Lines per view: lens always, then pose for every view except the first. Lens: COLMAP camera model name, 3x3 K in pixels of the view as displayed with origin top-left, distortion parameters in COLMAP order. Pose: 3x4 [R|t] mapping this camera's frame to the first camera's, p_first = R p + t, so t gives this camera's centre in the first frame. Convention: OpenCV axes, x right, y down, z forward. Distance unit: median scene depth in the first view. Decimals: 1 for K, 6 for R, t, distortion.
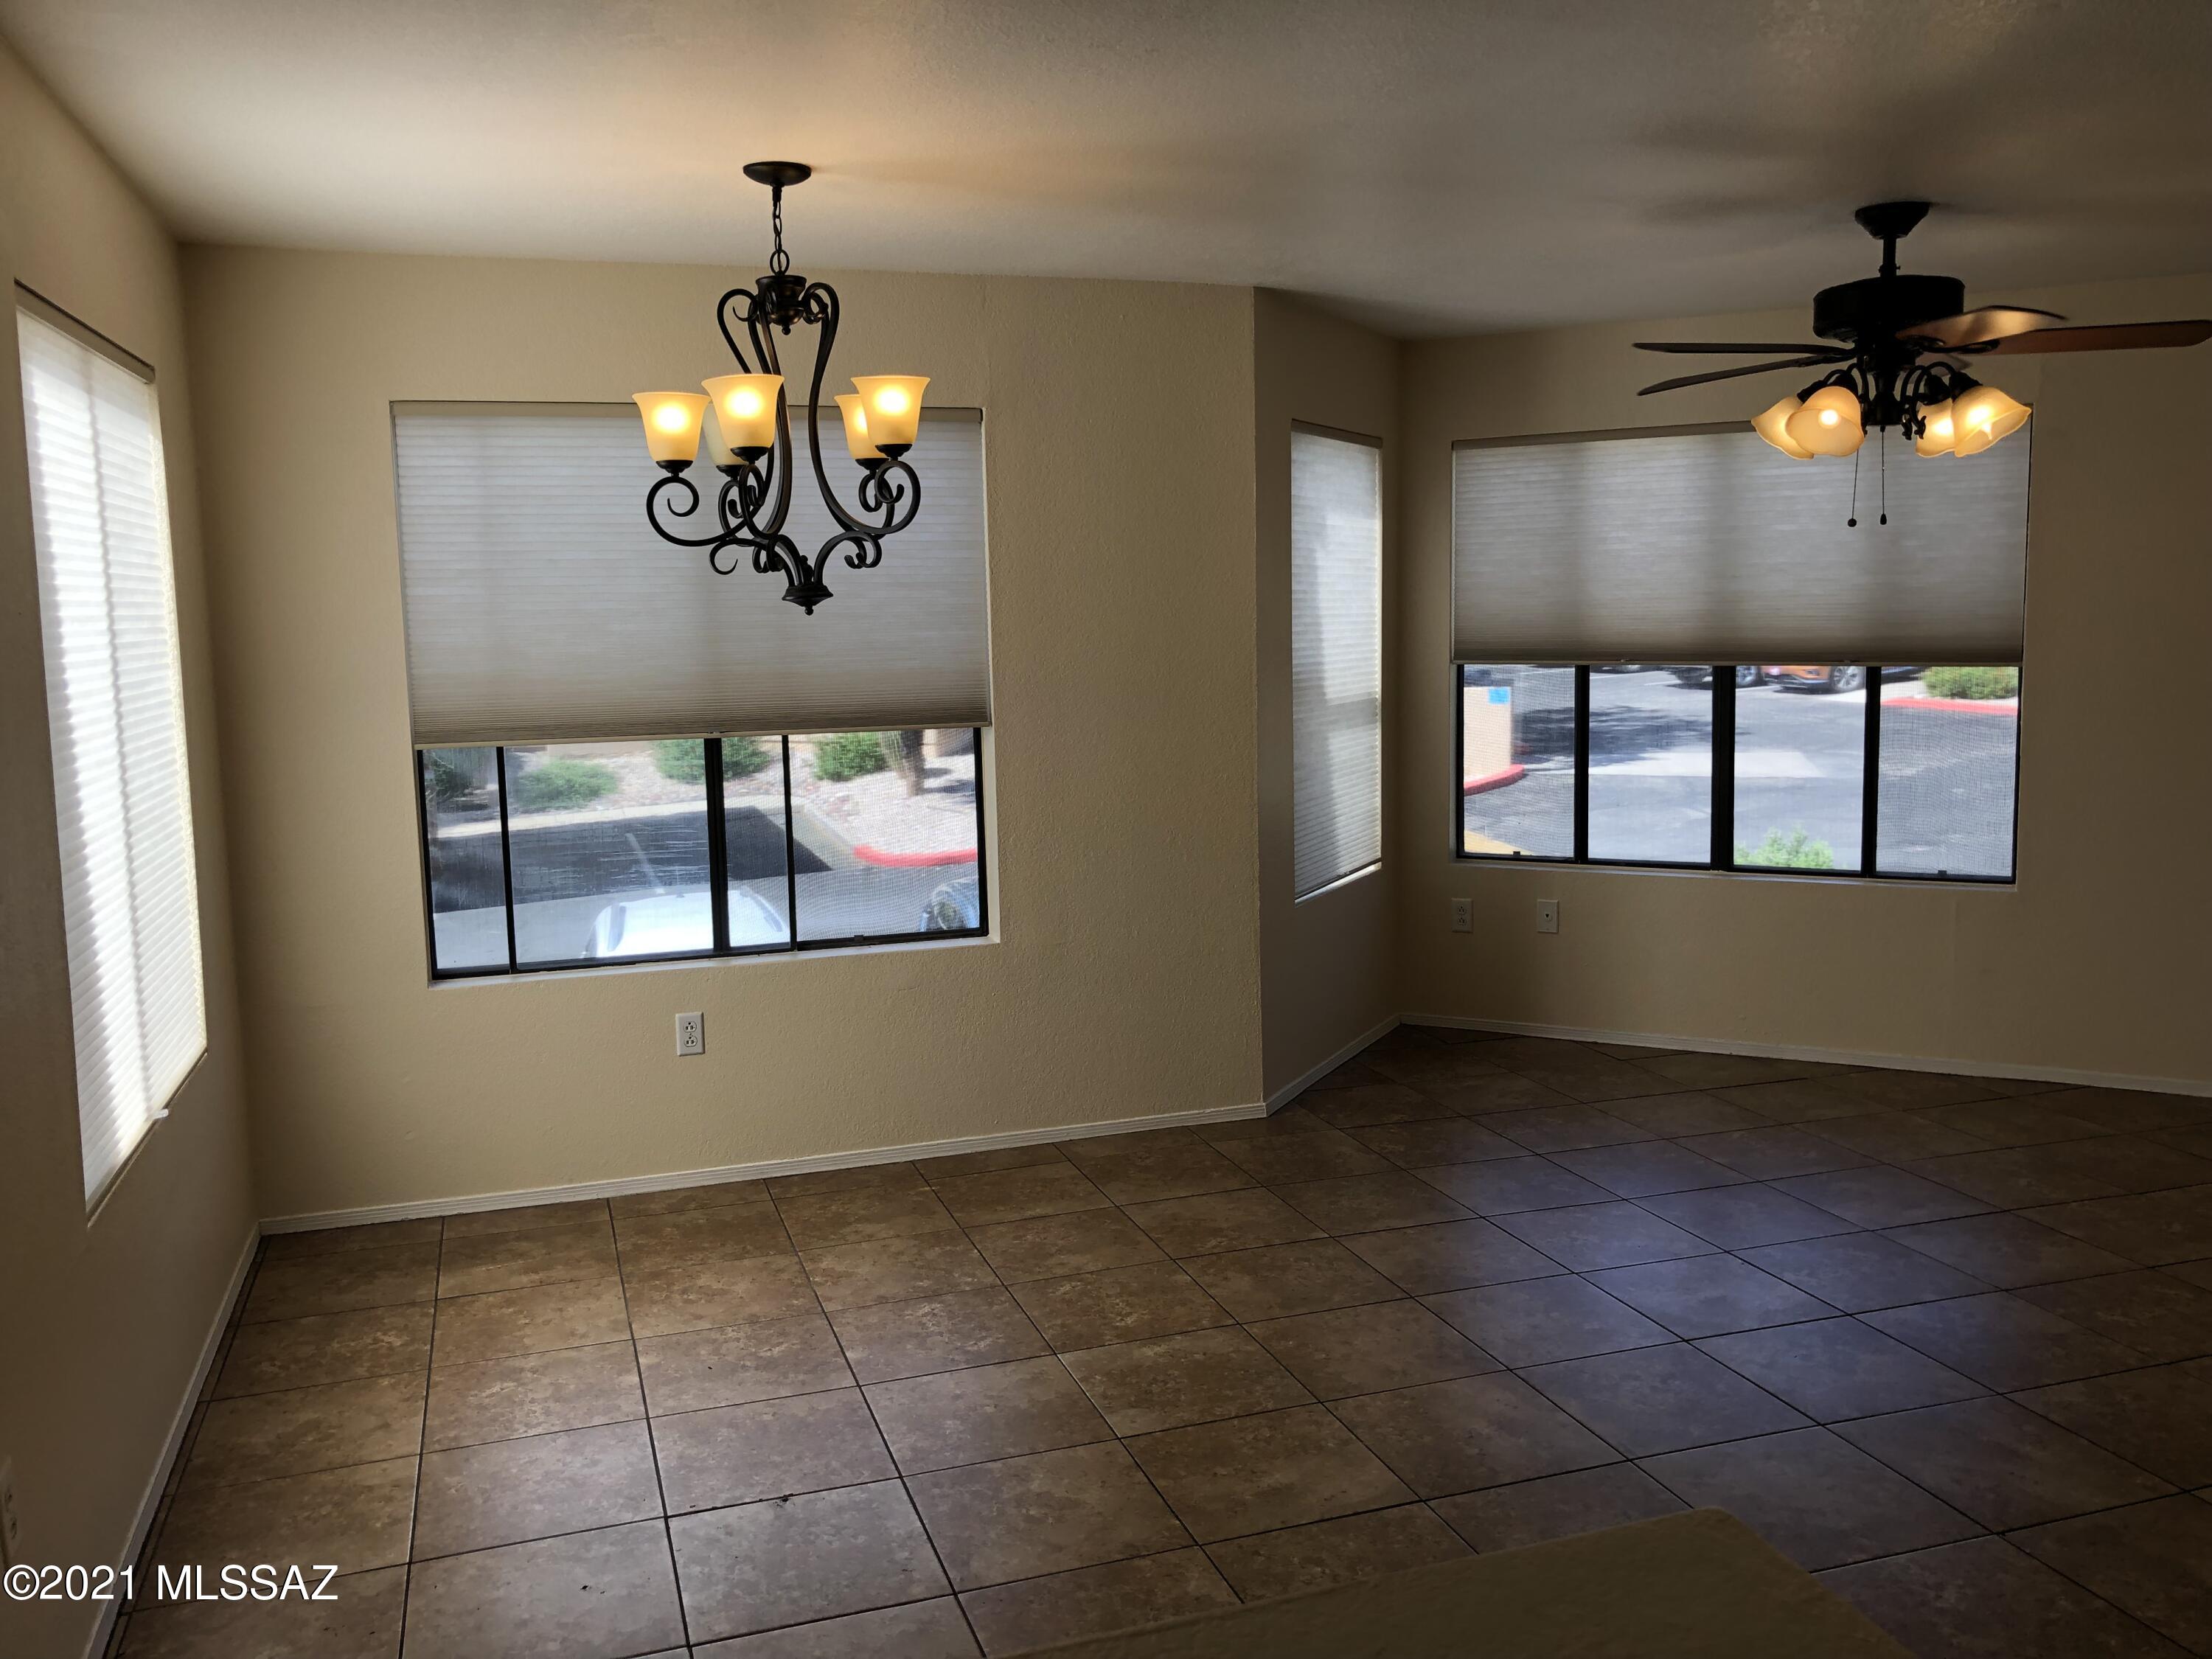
lens RADIAL K [[1835.7, 0, 1106.0], [0, 1835.7, 829.5], [0, 0, 1]] dist [0.001249, -0.000397]
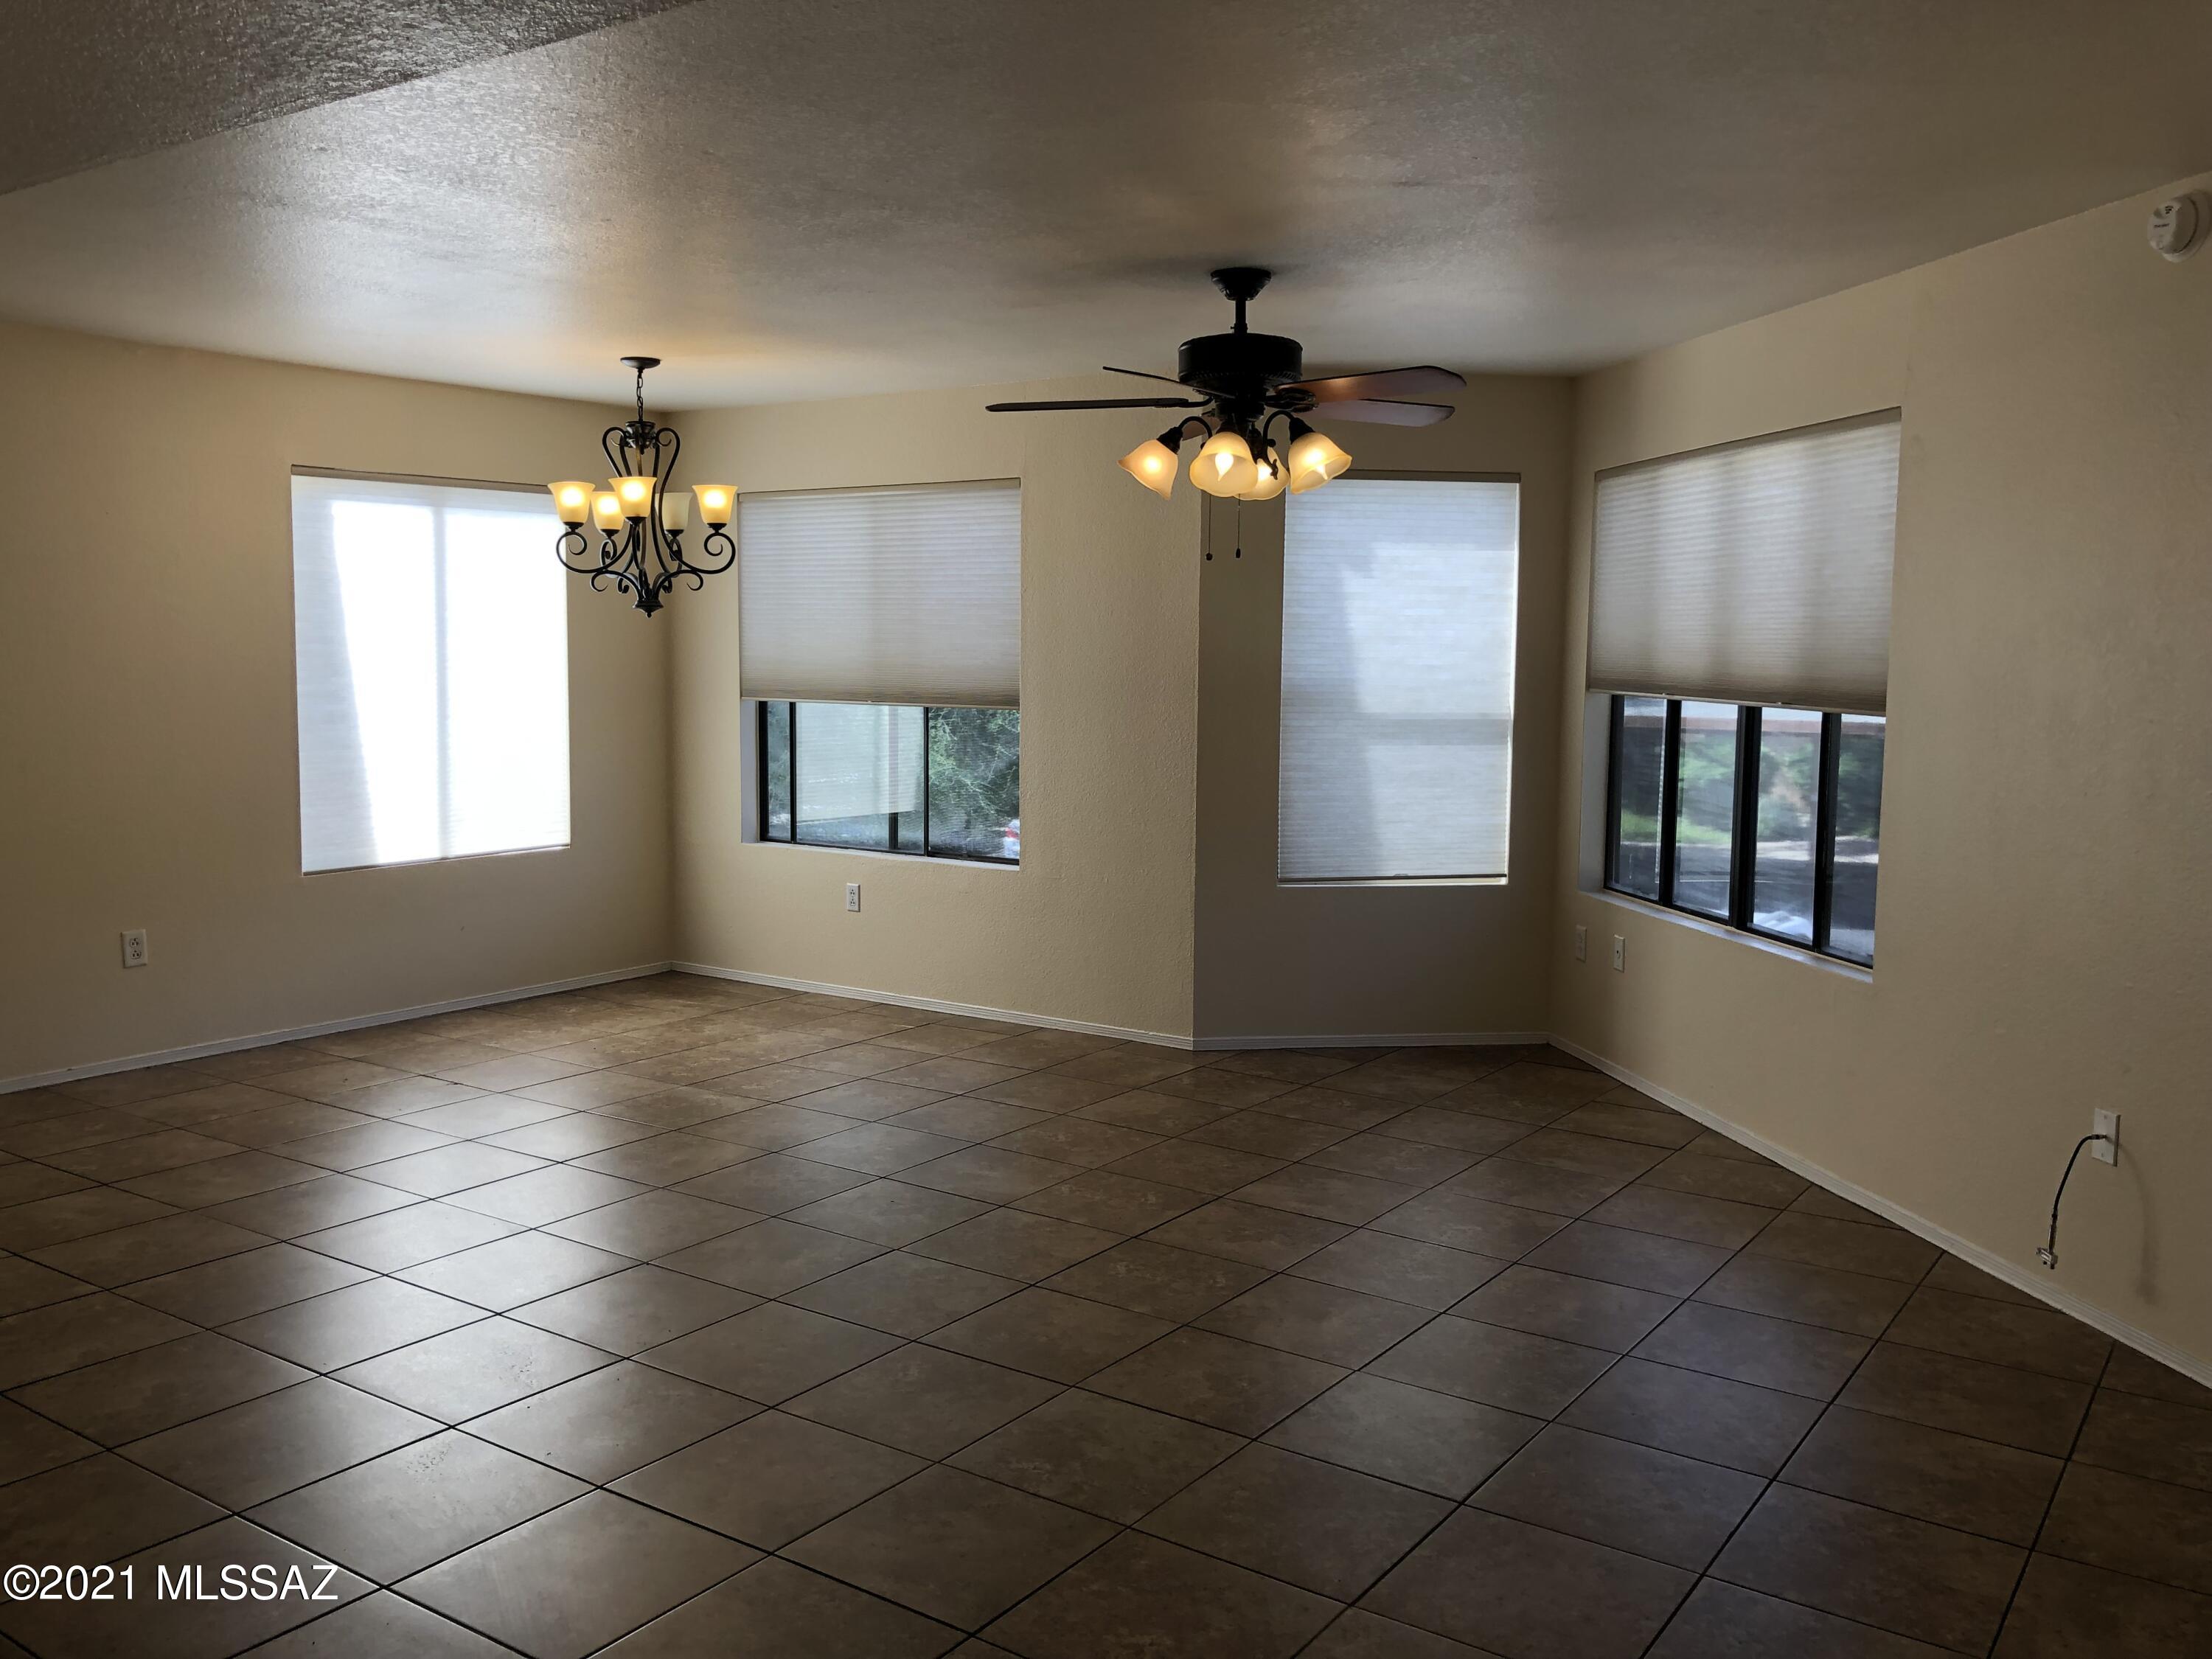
lens RADIAL K [[1848.2, 0, 1106.0], [0, 1848.2, 829.5], [0, 0, 1]] dist [-0.082190, -0.000820]
pose [[0.600033, 0.109060, -0.792507, 1.296497], [-0.122395, 0.991515, 0.043778, -0.041814], [0.790557, 0.070731, 0.608290, 0.282424]]
